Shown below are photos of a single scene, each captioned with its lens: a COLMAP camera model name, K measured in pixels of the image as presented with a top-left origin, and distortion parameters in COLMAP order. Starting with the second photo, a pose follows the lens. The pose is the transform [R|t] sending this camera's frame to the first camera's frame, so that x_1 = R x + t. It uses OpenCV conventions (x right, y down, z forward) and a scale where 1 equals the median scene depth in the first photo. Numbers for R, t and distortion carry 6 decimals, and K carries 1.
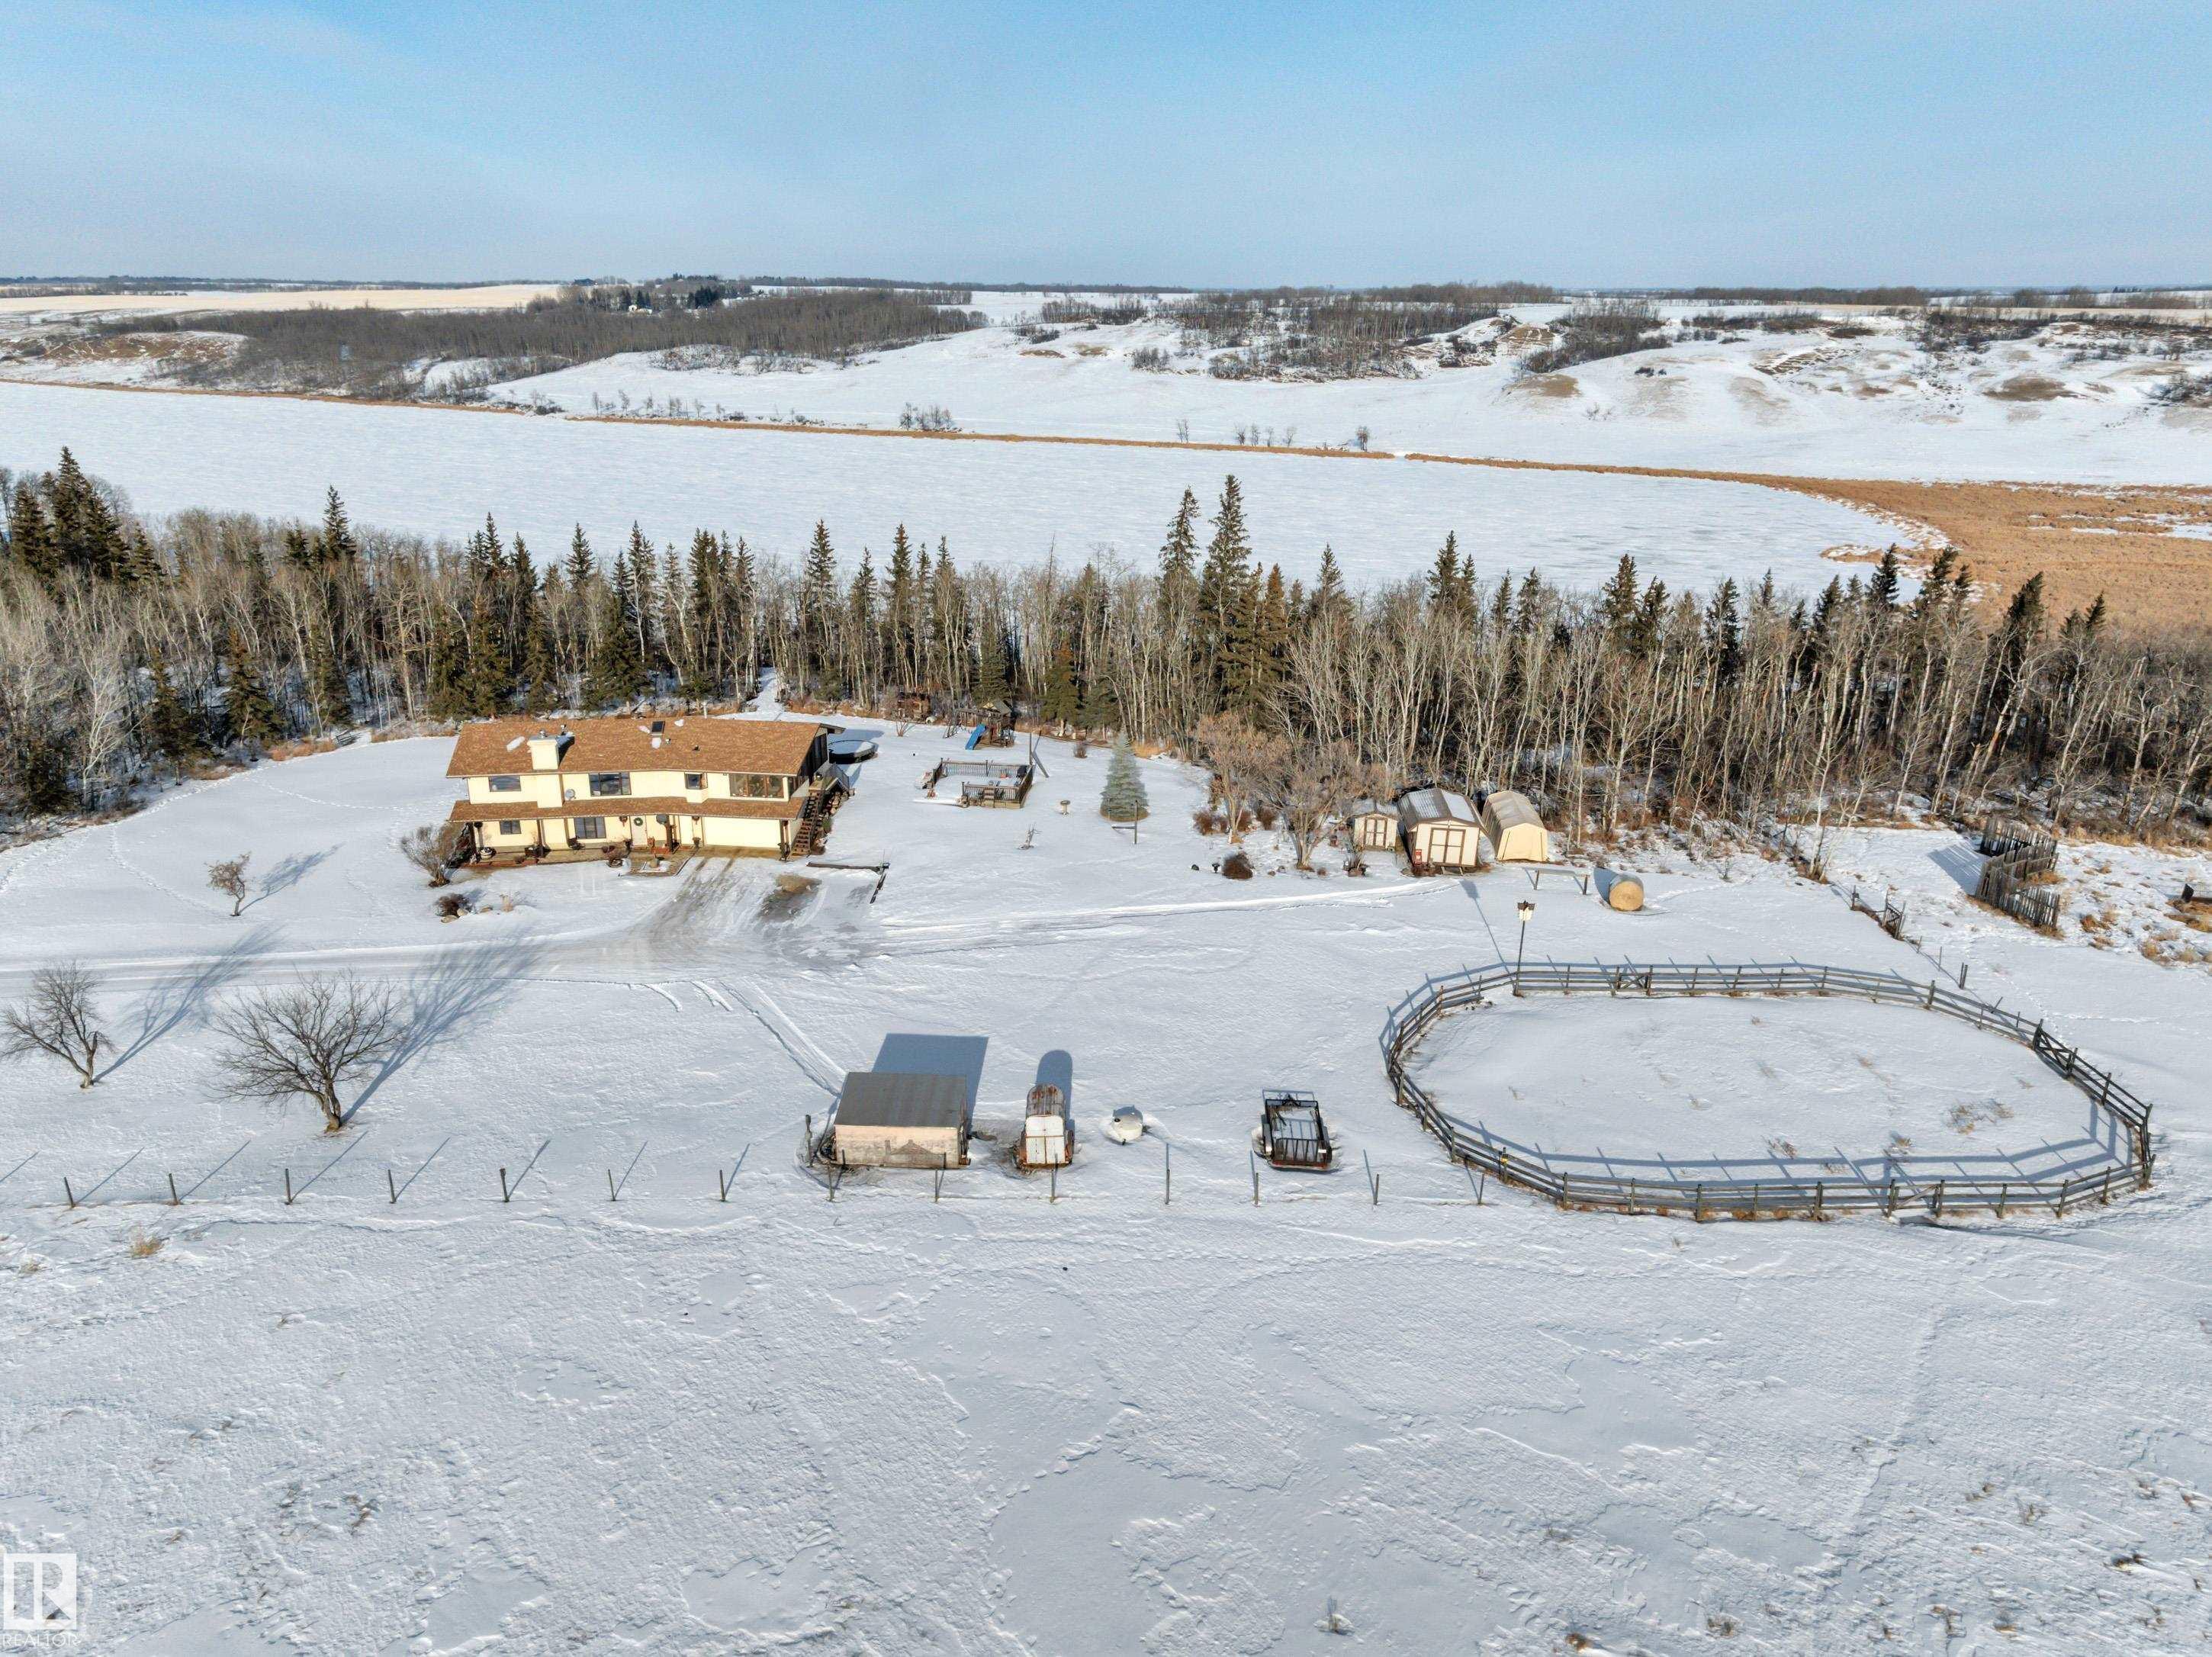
lens RADIAL K [[1527.5, 0, 1106.0], [0, 1527.5, 828.5], [0, 0, 1]] dist [0.027715, -0.024015]
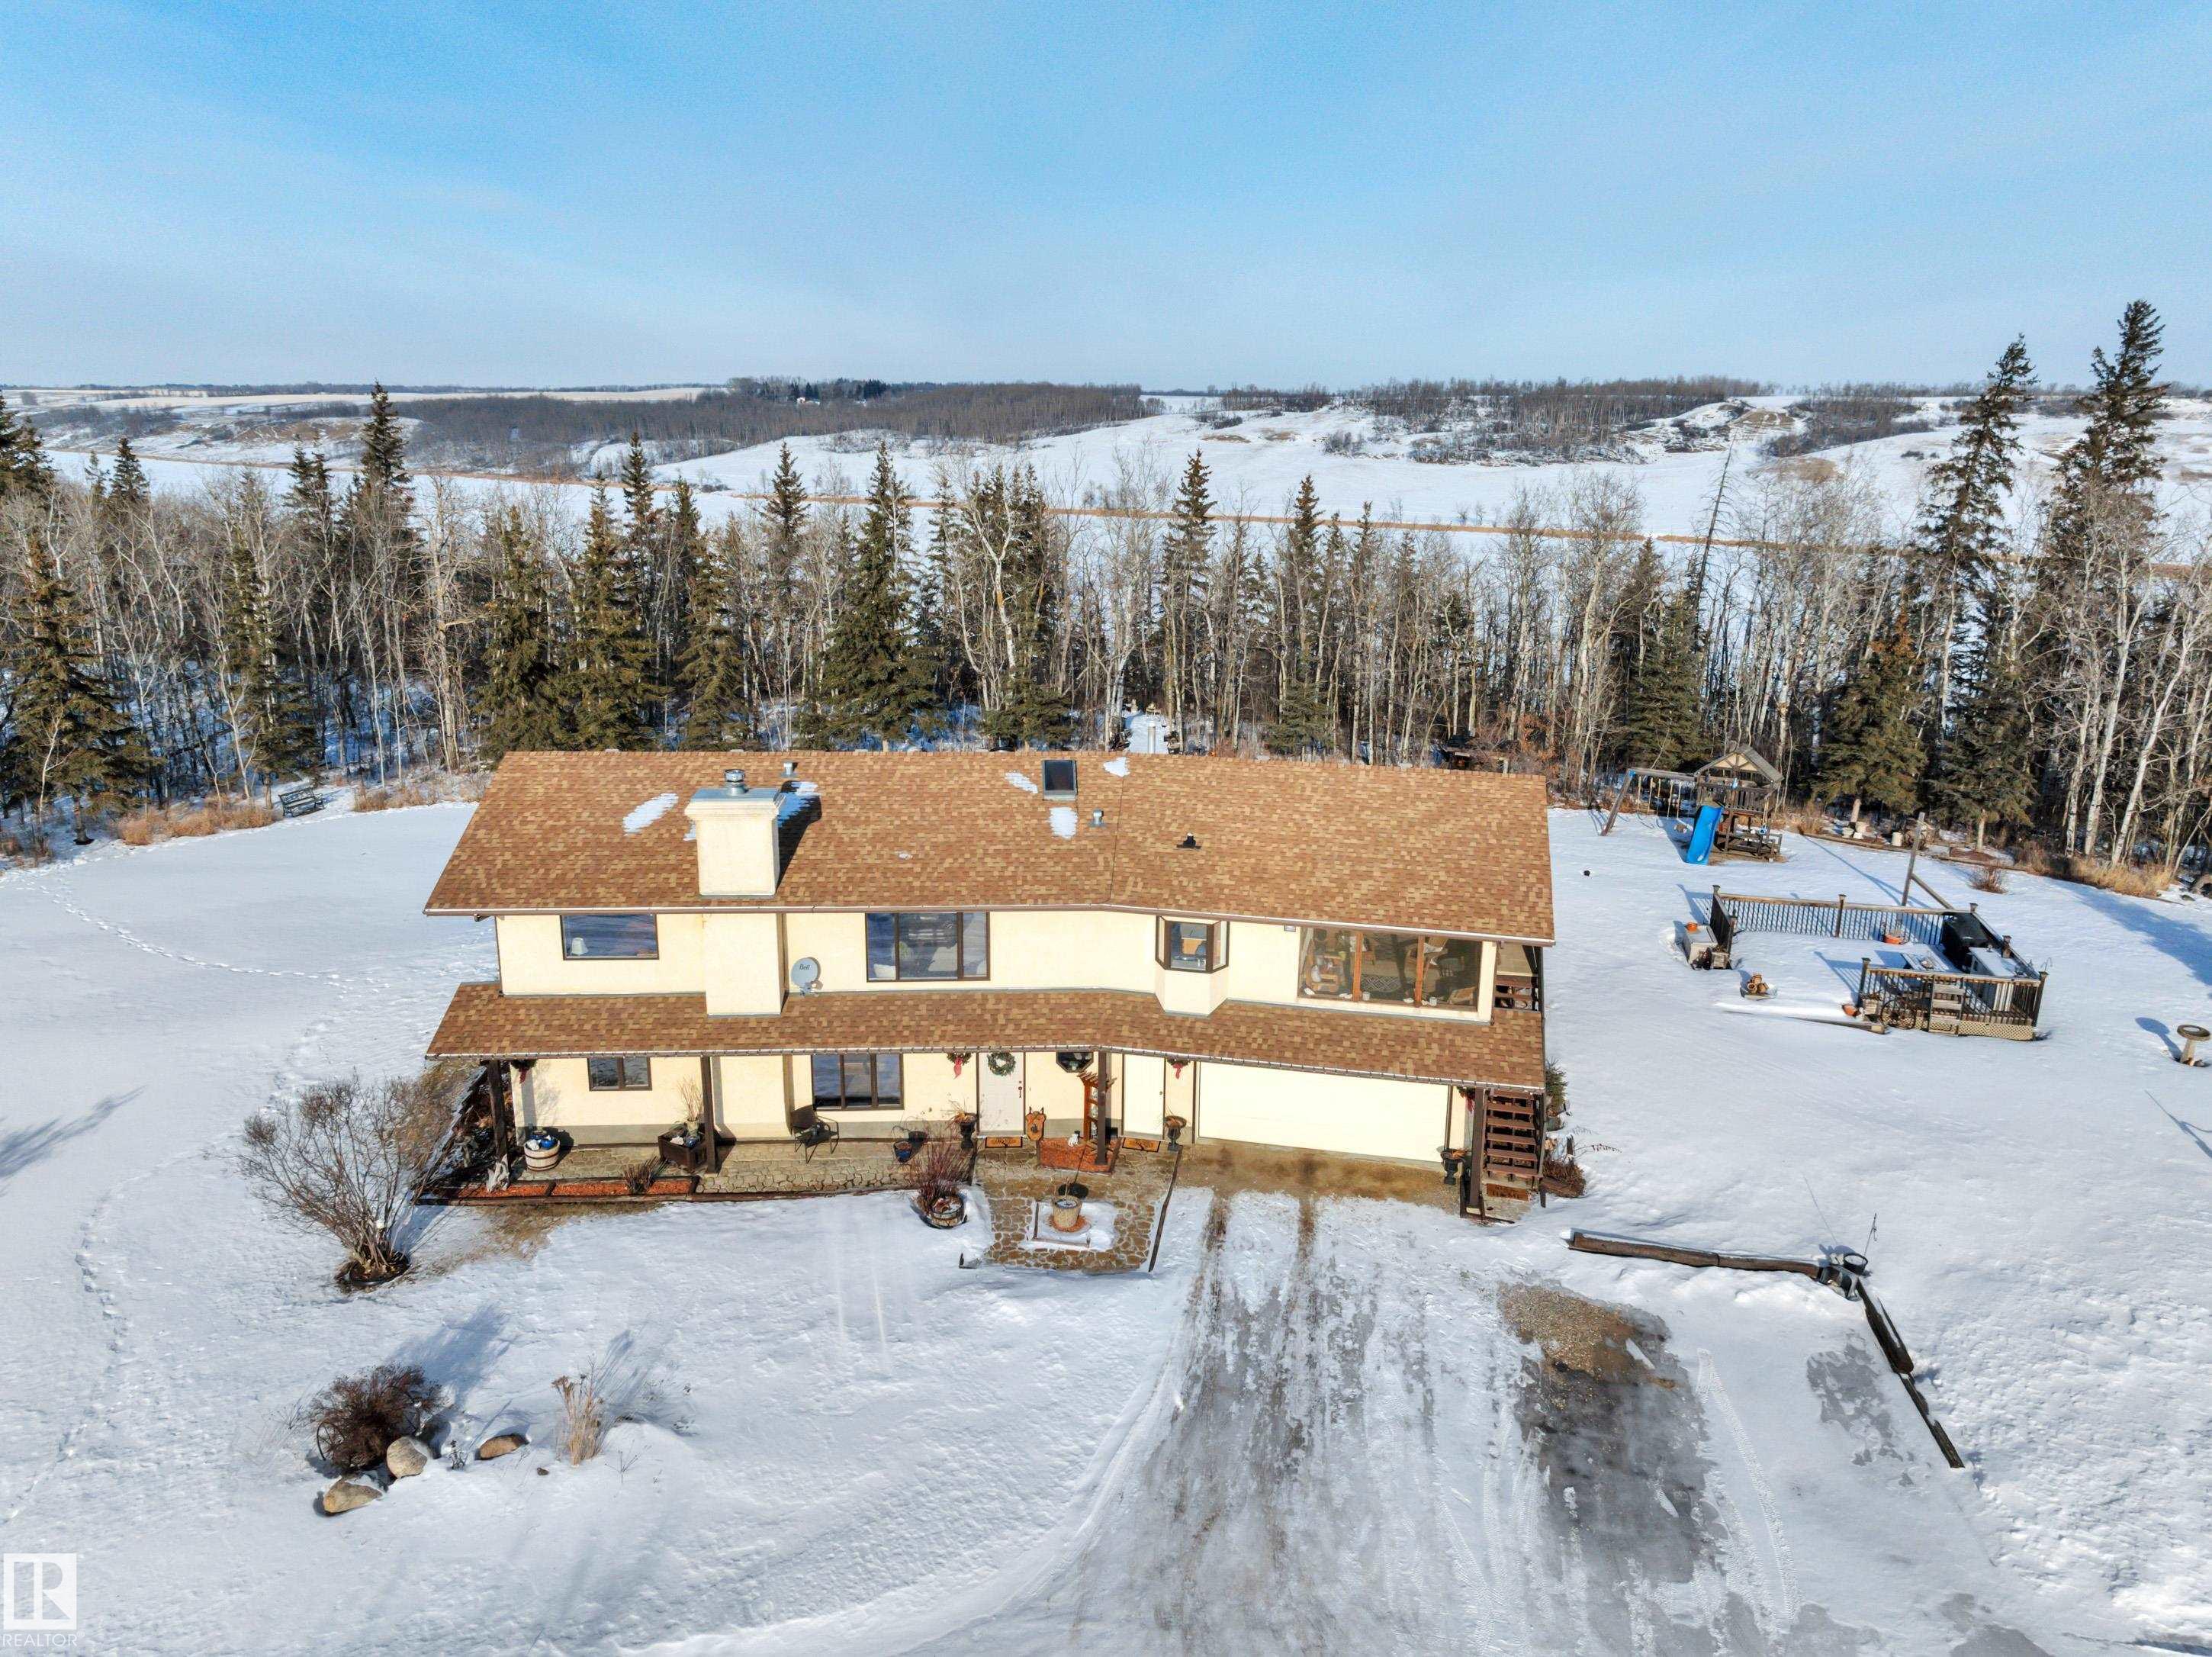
lens RADIAL K [[1545.5, 0, 1106.0], [0, 1545.5, 828.5], [0, 0, 1]] dist [0.007350, 0.001312]
pose [[0.995742, 0.027682, -0.087925, -0.151911], [-0.033764, 0.997083, -0.068453, -0.019118], [0.085774, 0.071130, 0.993772, 0.399085]]
